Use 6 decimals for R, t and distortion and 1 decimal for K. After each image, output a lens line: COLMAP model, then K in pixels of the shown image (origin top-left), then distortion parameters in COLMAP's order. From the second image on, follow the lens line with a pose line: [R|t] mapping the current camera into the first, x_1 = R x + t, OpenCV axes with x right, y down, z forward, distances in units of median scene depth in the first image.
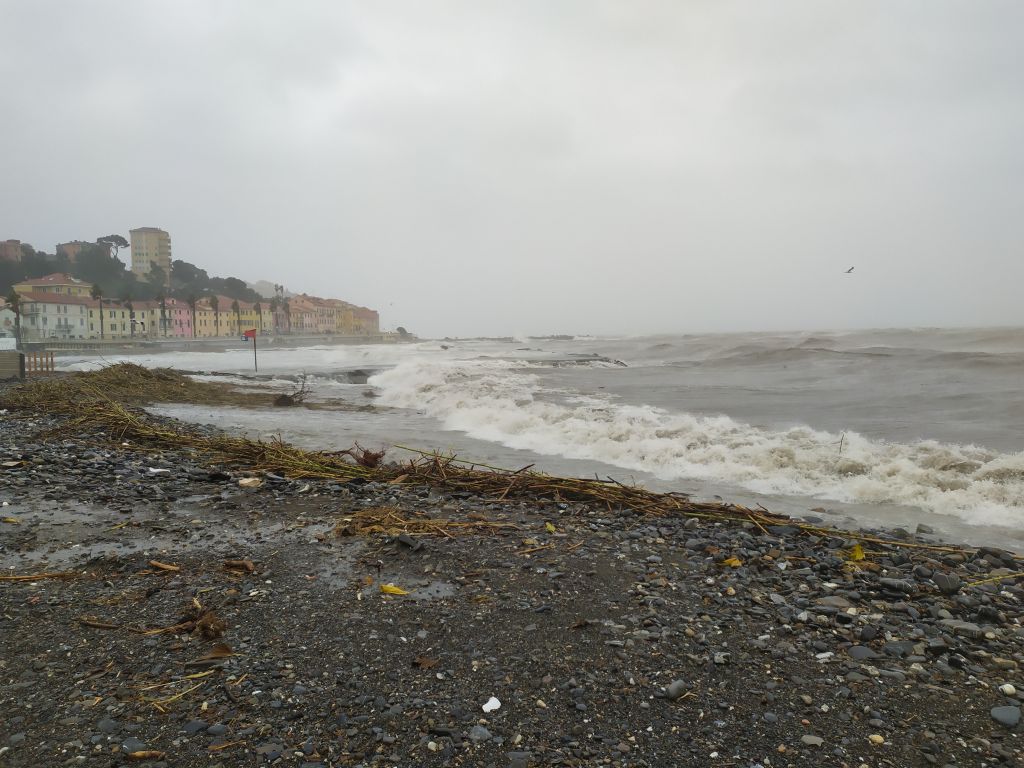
lens RADIAL K [[764.7, 0, 512.0], [0, 764.7, 384.0], [0, 0, 1]] dist [0.095561, -0.091828]
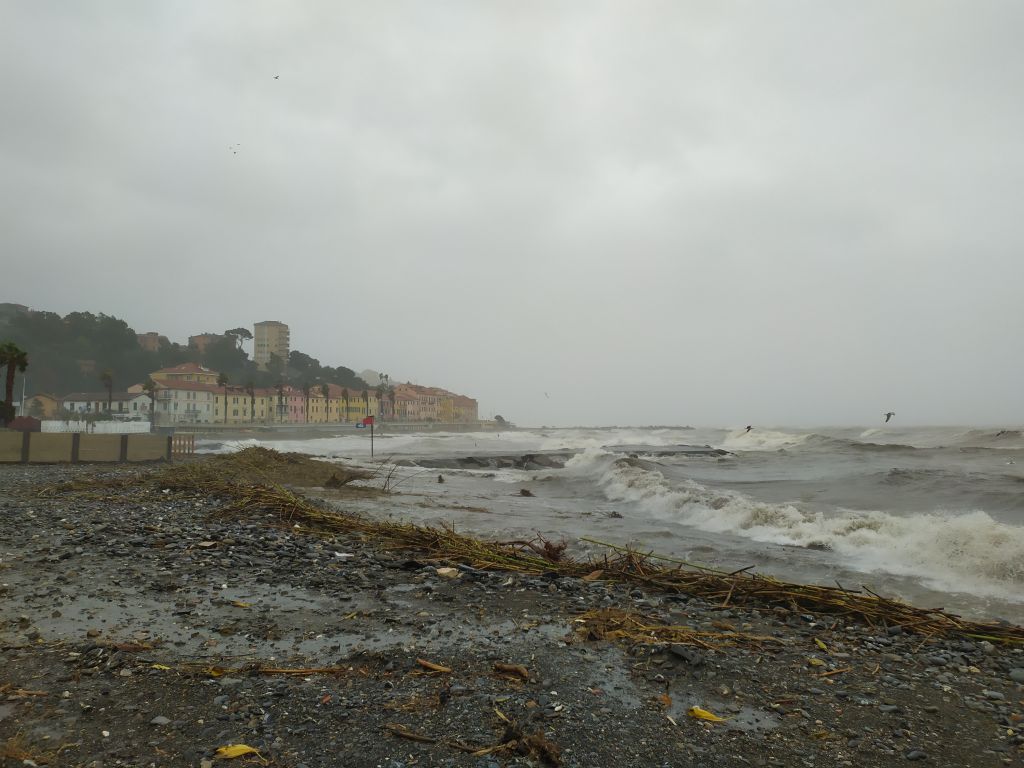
lens RADIAL K [[762.7, 0, 512.0], [0, 762.7, 384.0], [0, 0, 1]] dist [0.082082, -0.066994]
pose [[0.992439, 0.009408, -0.122379, -0.142667], [-0.023559, 0.993120, -0.114707, 0.001912], [0.120458, 0.116723, 0.985832, 0.039722]]
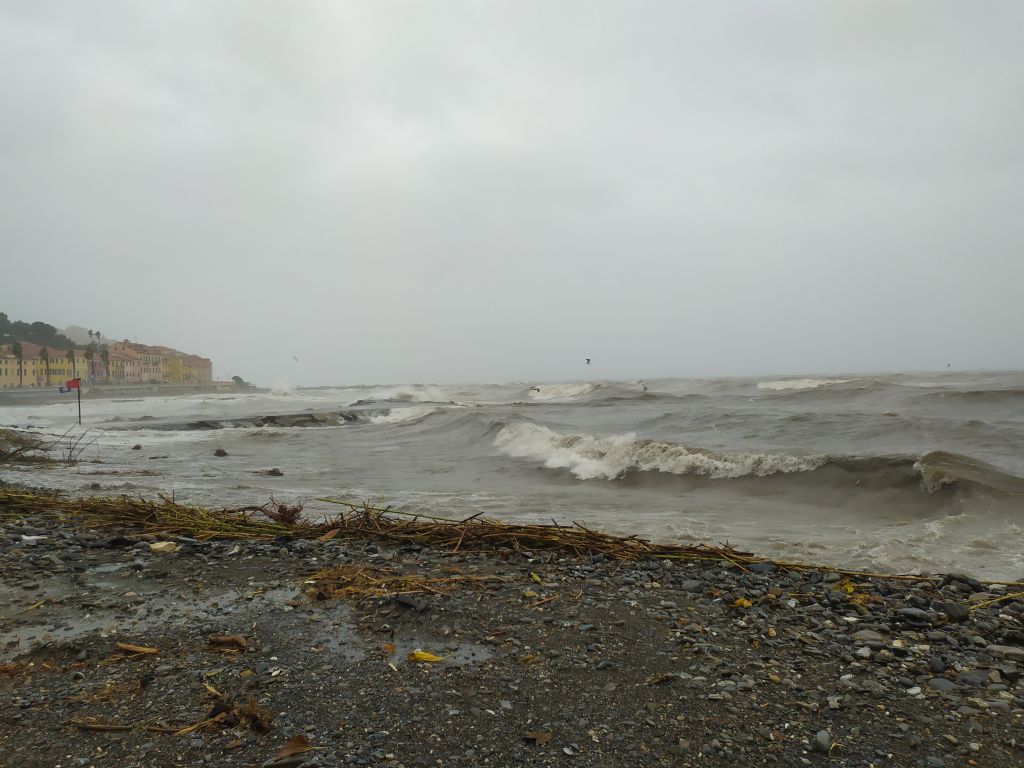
lens RADIAL K [[762.7, 0, 512.0], [0, 762.7, 384.0], [0, 0, 1]] dist [0.082082, -0.066994]
pose [[0.979349, -0.004917, 0.202116, -0.126113], [0.017621, 0.997976, -0.061105, 0.003301], [-0.201407, 0.063405, 0.977453, 0.043141]]
